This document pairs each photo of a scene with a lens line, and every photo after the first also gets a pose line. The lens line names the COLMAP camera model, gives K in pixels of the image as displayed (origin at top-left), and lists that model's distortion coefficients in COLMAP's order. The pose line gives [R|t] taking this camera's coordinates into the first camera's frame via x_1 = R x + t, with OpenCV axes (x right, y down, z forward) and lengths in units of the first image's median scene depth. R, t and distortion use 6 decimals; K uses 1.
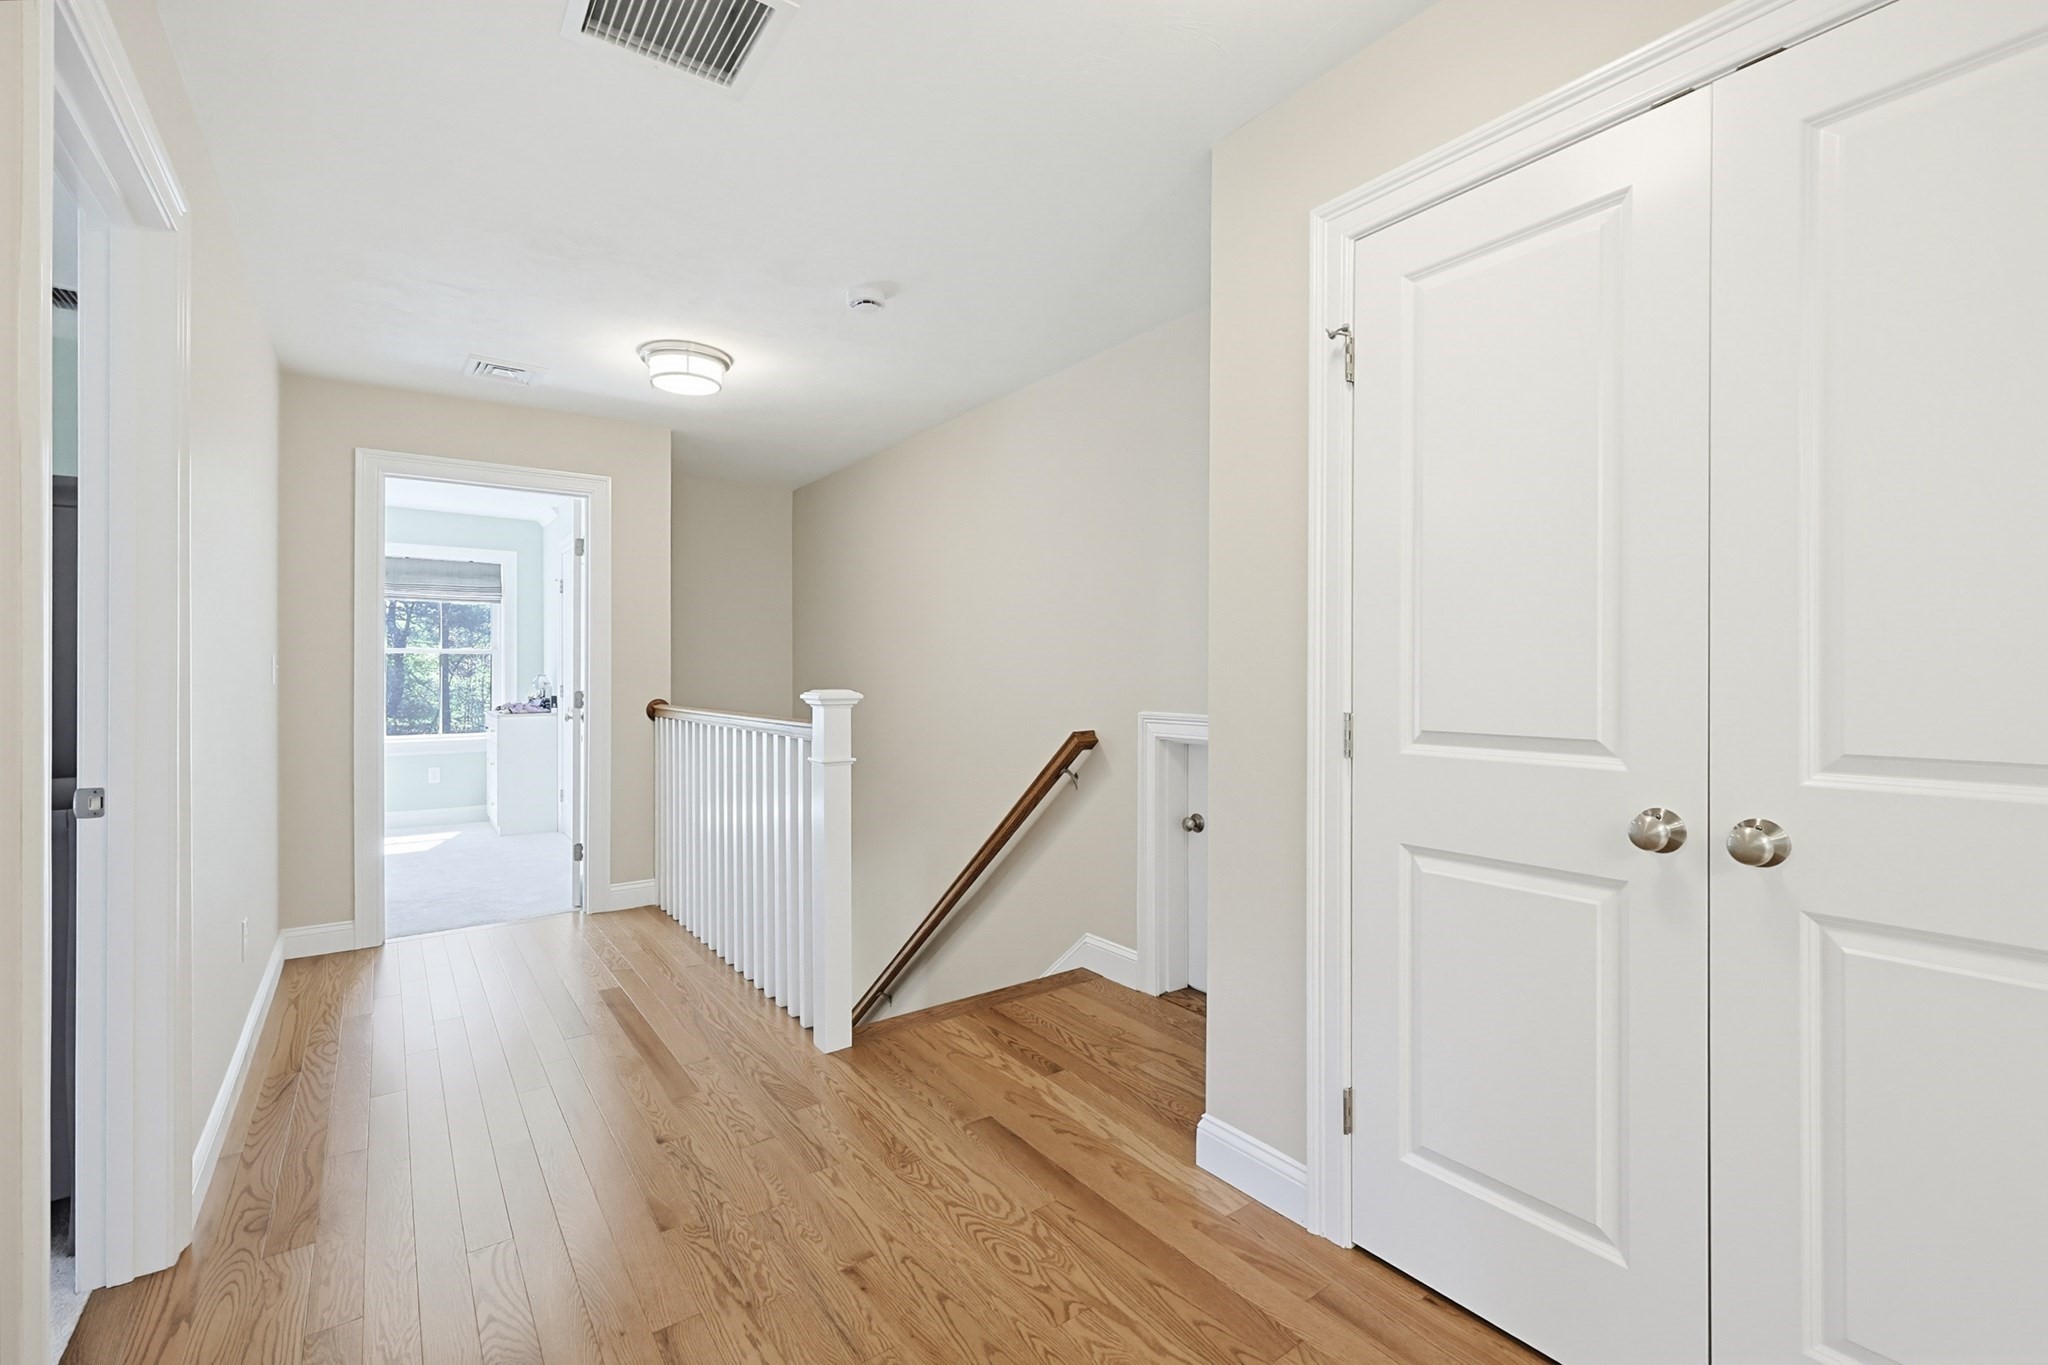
lens RADIAL K [[884.4, 0, 1039.3], [0, 884.4, 678.8], [0, 0, 1]] dist [-0.000428, 0.000086]
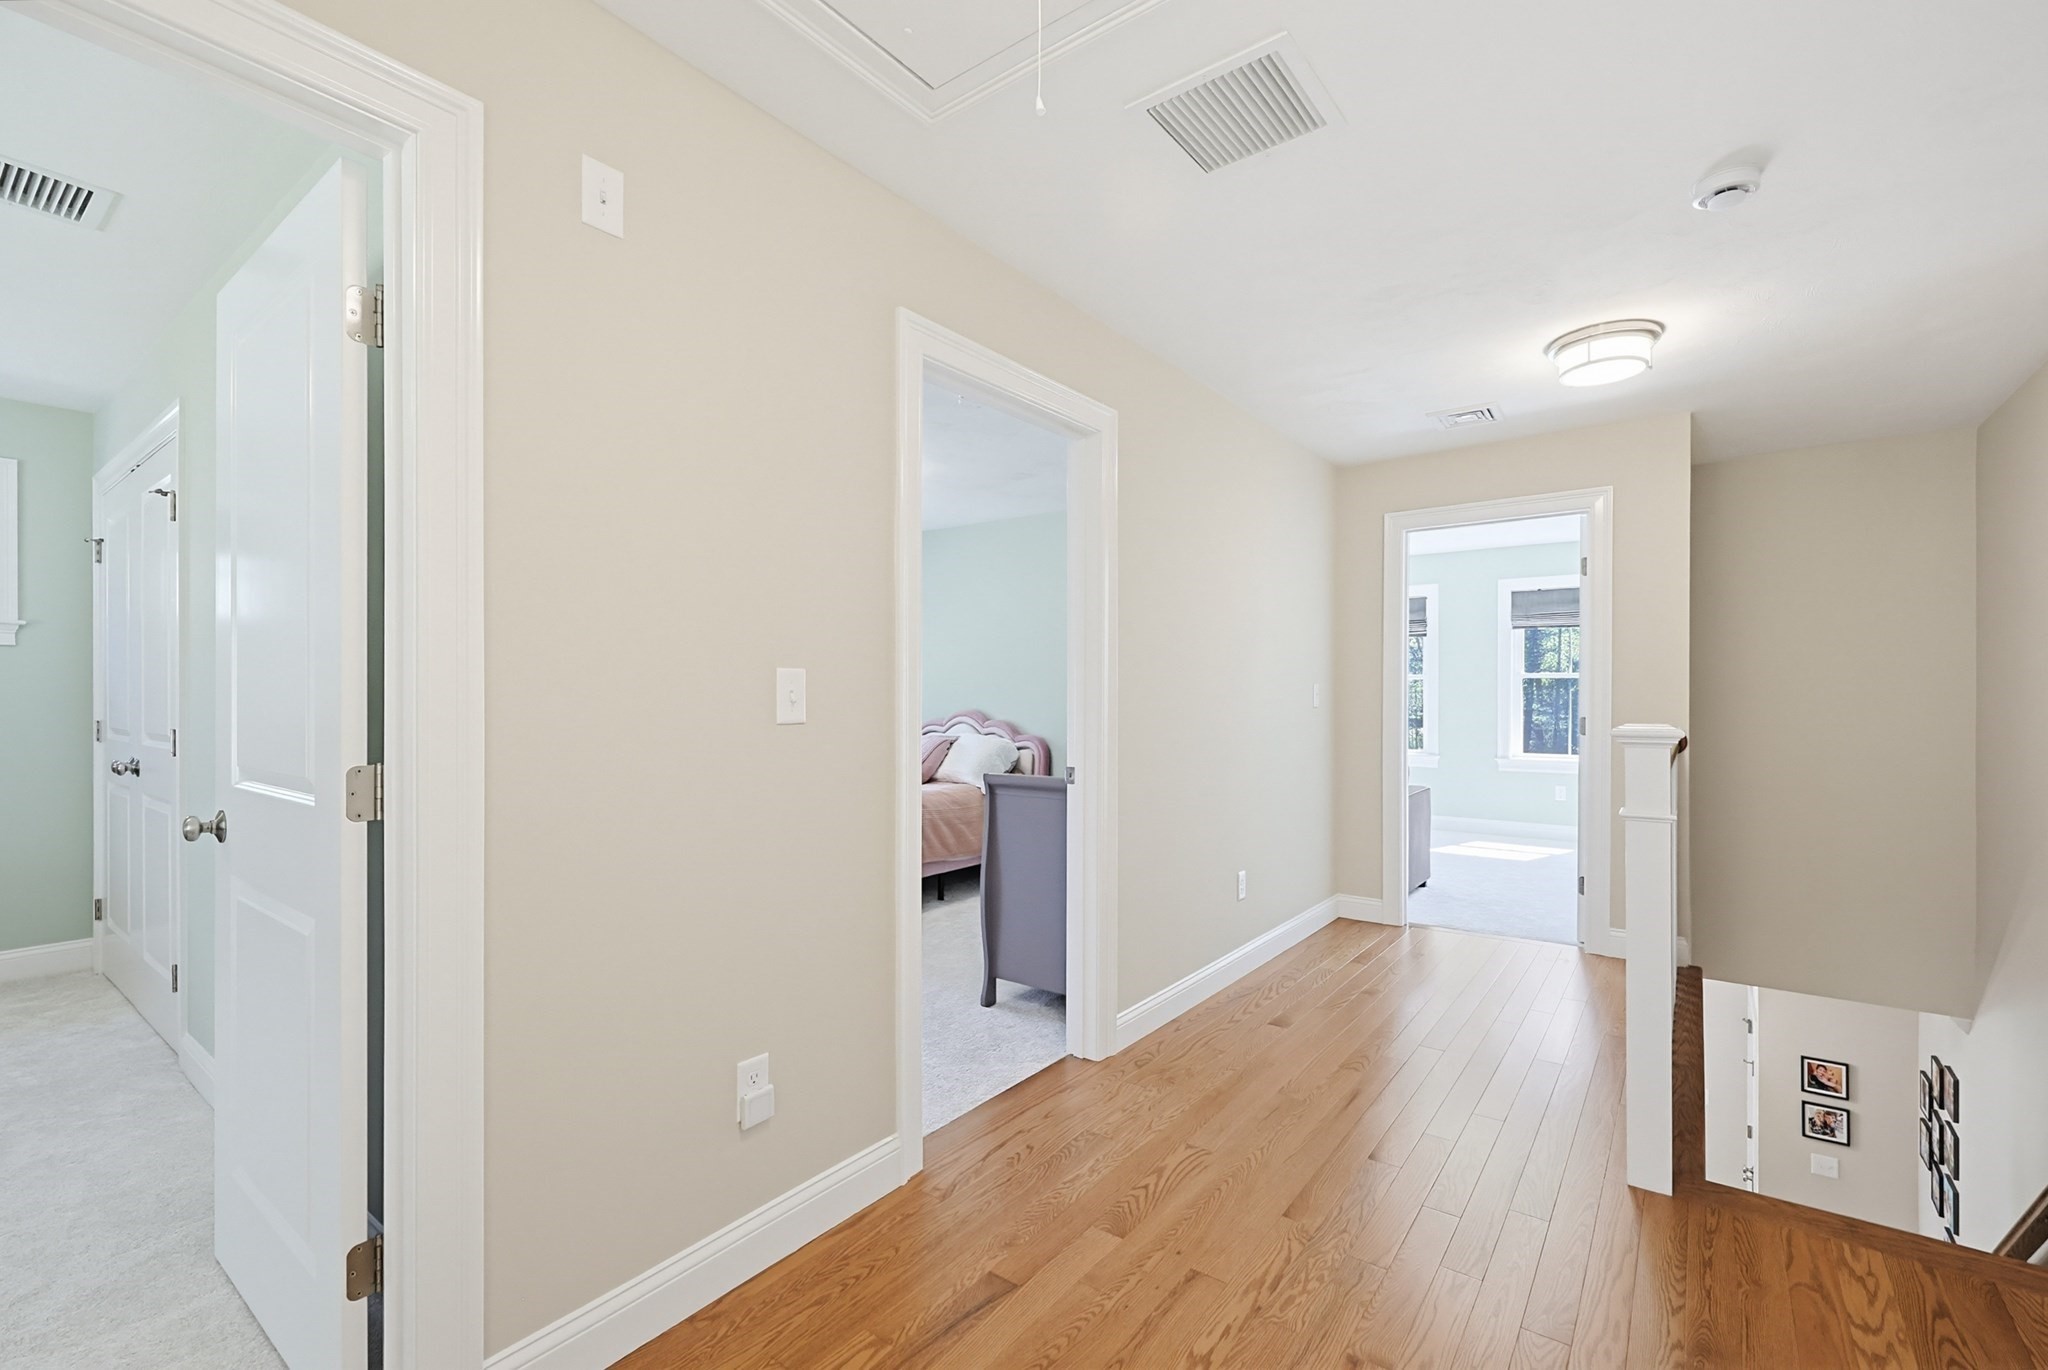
lens RADIAL K [[884.4, 0, 1042.4], [0, 884.4, 689.5], [0, 0, 1]] dist [-0.000428, 0.000086]
pose [[0.293941, -0.005352, -0.955809, 0.338742], [-0.006114, 0.999953, -0.007479, -0.007098], [0.955804, 0.008042, 0.293894, 0.252871]]
